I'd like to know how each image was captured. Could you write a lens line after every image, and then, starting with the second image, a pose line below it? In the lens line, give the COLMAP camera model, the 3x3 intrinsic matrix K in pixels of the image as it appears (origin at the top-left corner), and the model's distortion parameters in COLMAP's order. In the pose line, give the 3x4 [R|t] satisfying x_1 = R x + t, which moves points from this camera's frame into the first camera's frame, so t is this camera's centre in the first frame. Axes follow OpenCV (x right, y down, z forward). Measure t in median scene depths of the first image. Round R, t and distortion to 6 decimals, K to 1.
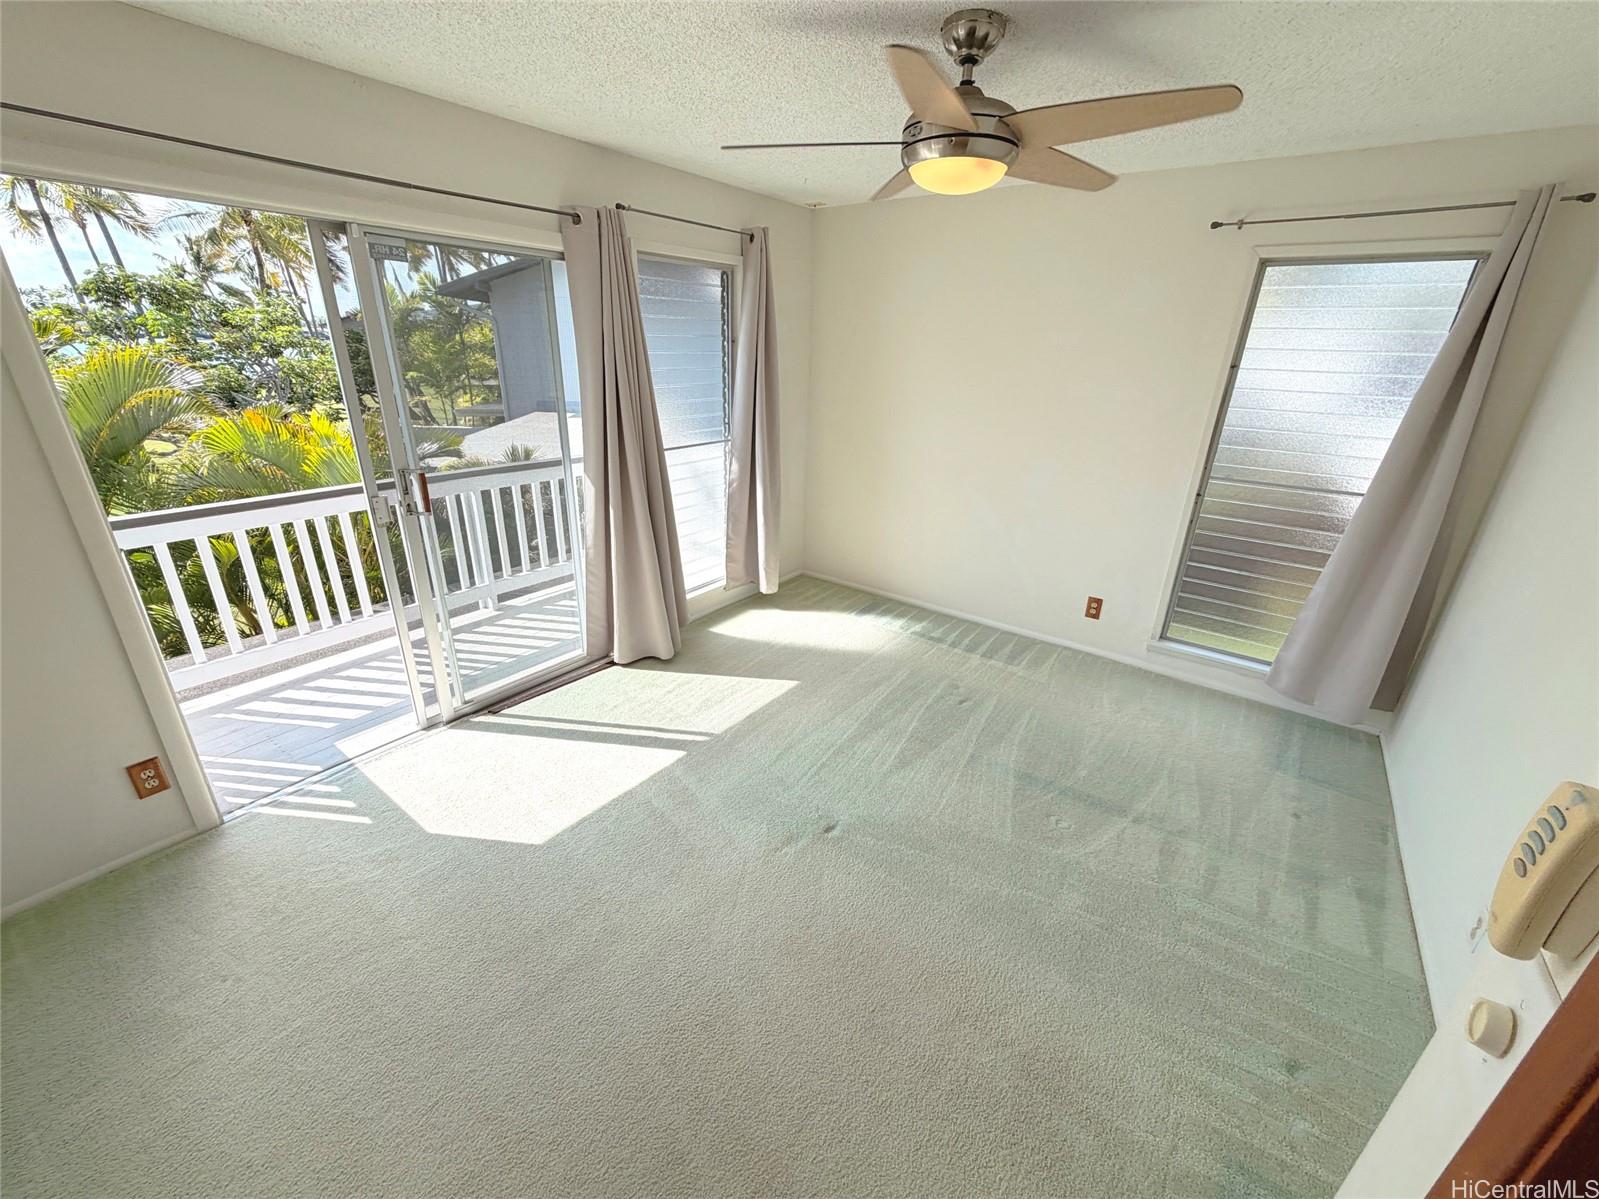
lens RADIAL K [[630.5, 0, 806.8], [0, 630.5, 604.8], [0, 0, 1]] dist [0.002049, 0.000136]
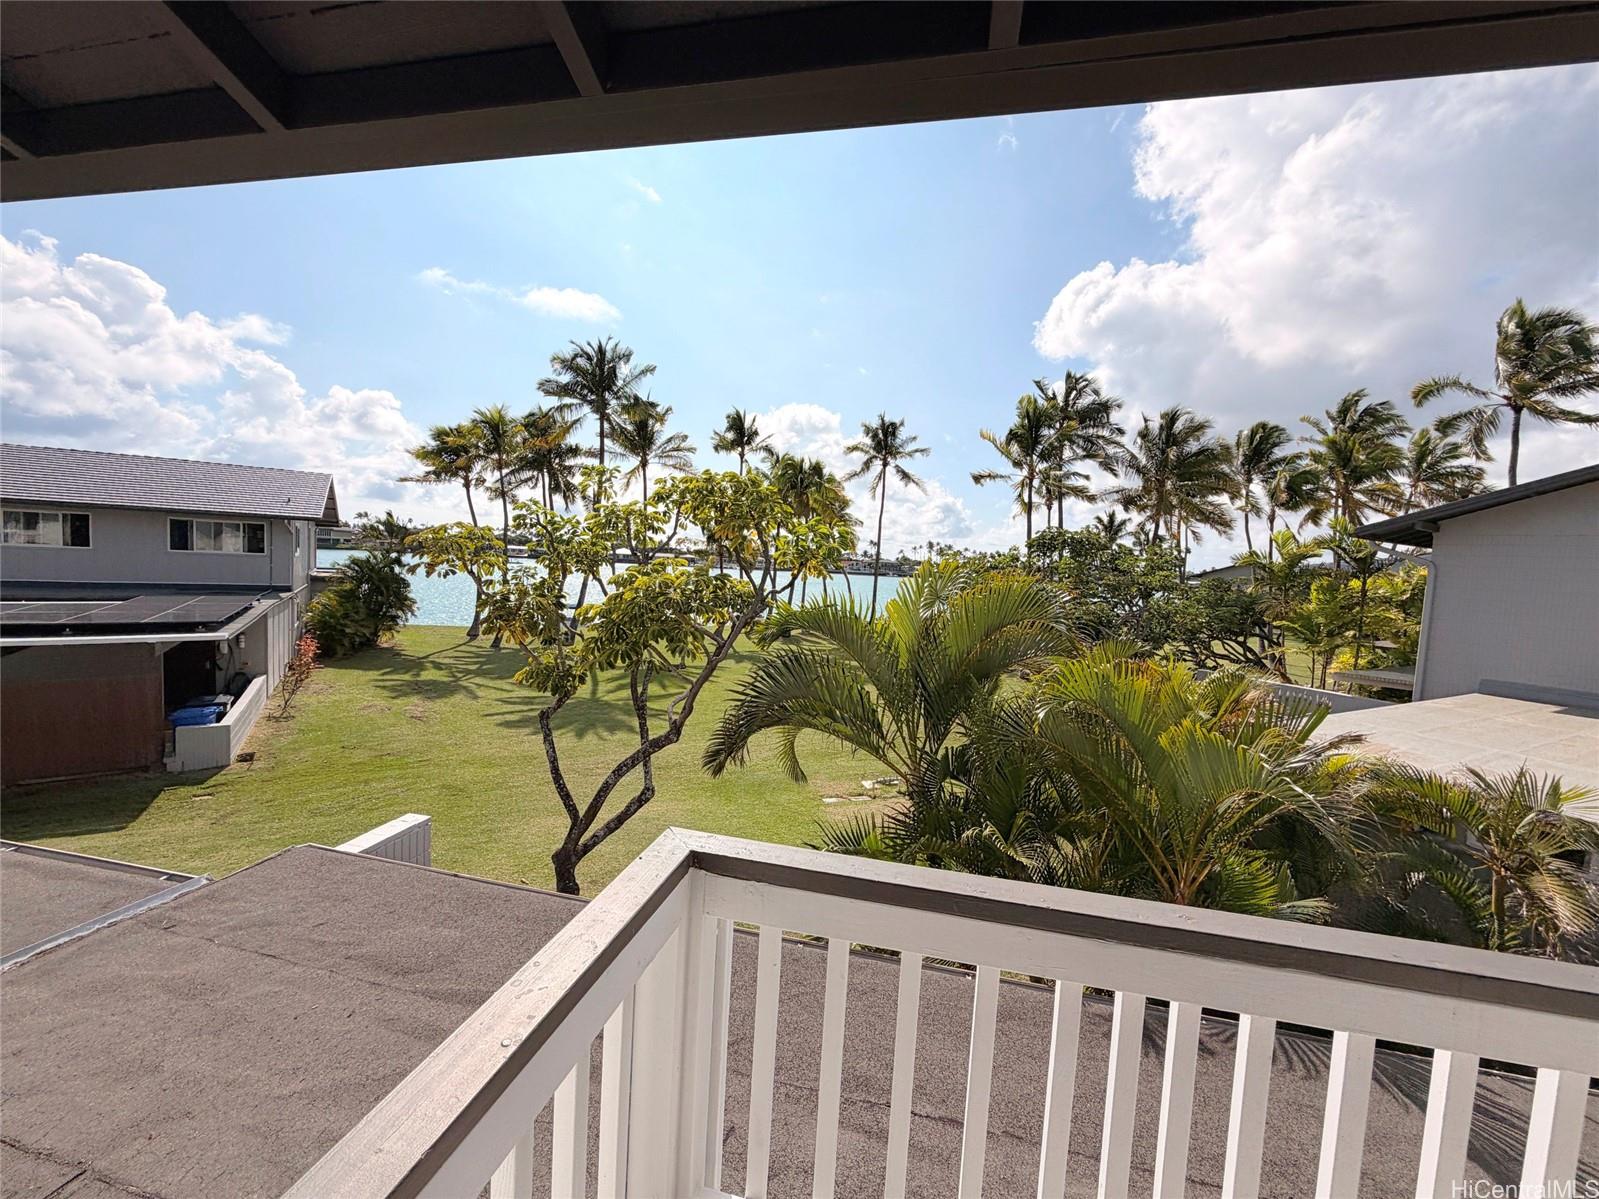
lens RADIAL K [[630.5, 0, 806.8], [0, 630.5, 604.8], [0, 0, 1]] dist [0.002049, 0.000136]
pose [[0.412707, 0.061421, -0.908791, -0.136740], [-0.388687, 0.914199, -0.114727, -0.050679], [0.823769, 0.400584, 0.401170, 0.138209]]
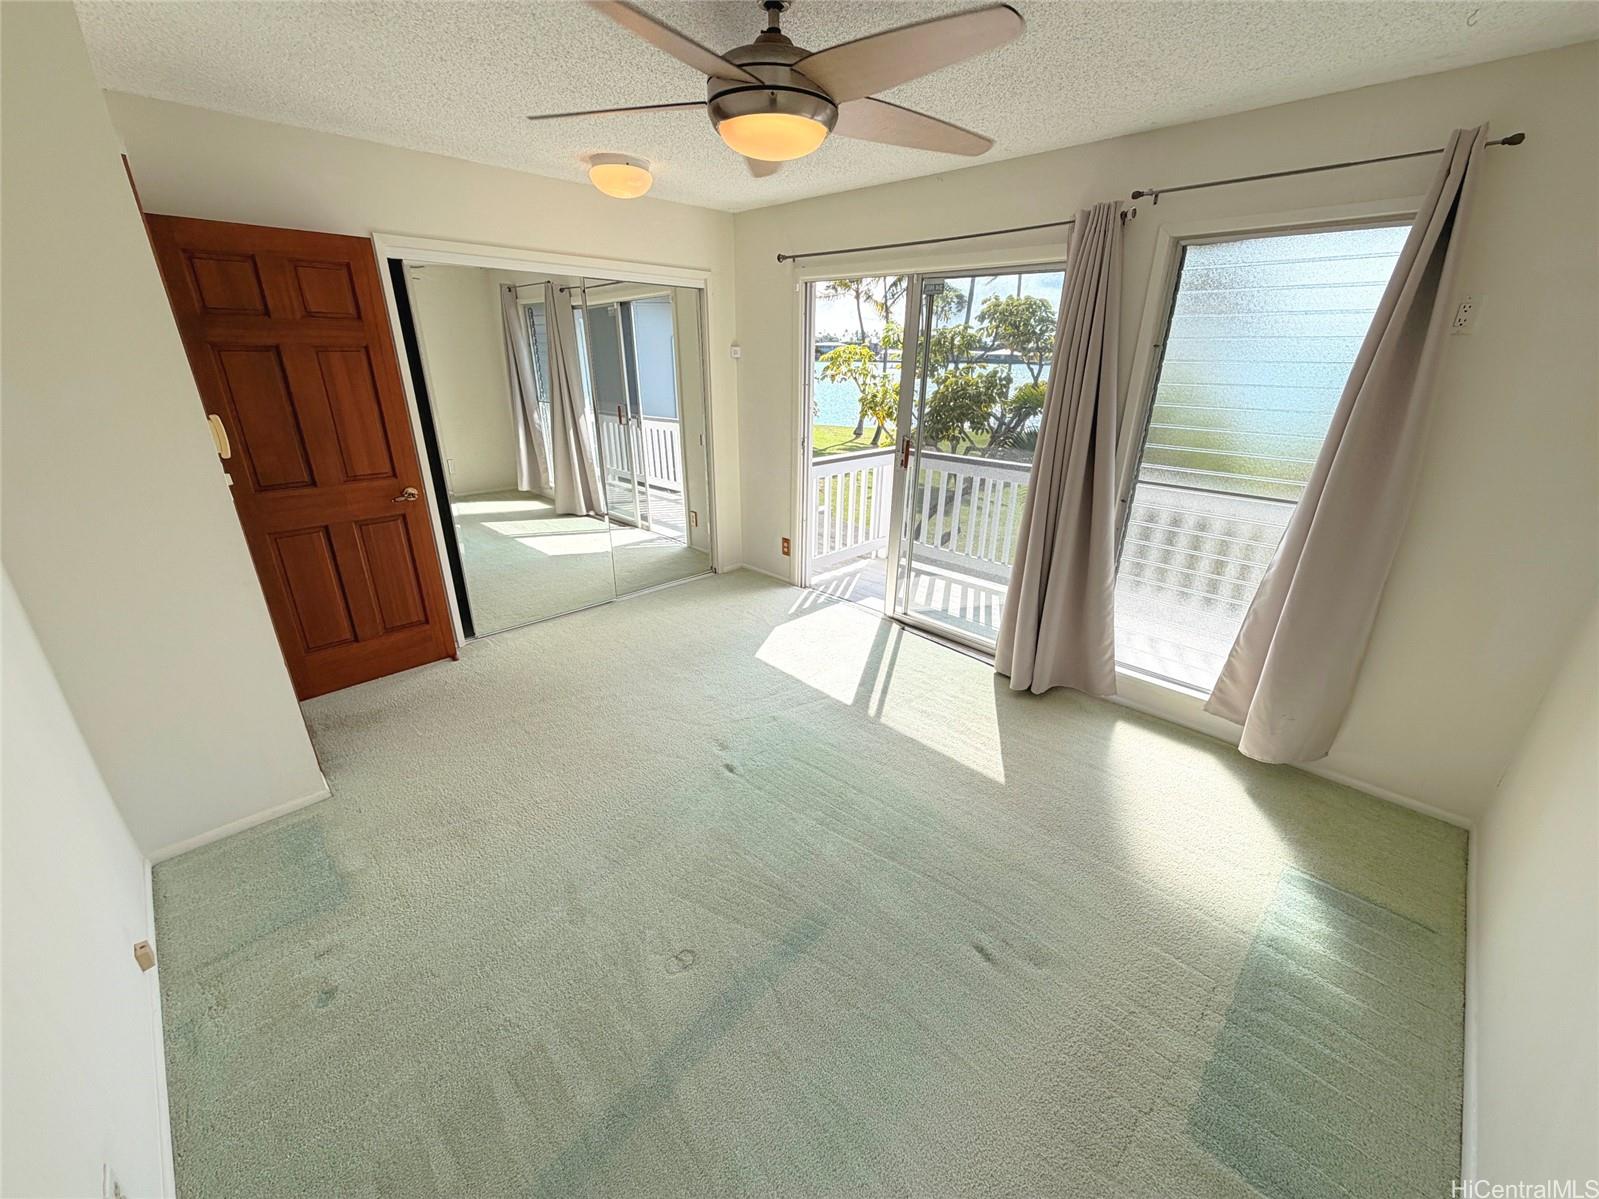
lens RADIAL K [[633.1, 0, 798.6], [0, 633.1, 600.1], [0, 0, 1]] dist [-0.002345, 0.000234]
pose [[-0.151618, 0.335580, -0.929730, 0.159186], [-0.397187, 0.840640, 0.368195, -0.059445], [0.905127, 0.425101, 0.005832, 0.159647]]
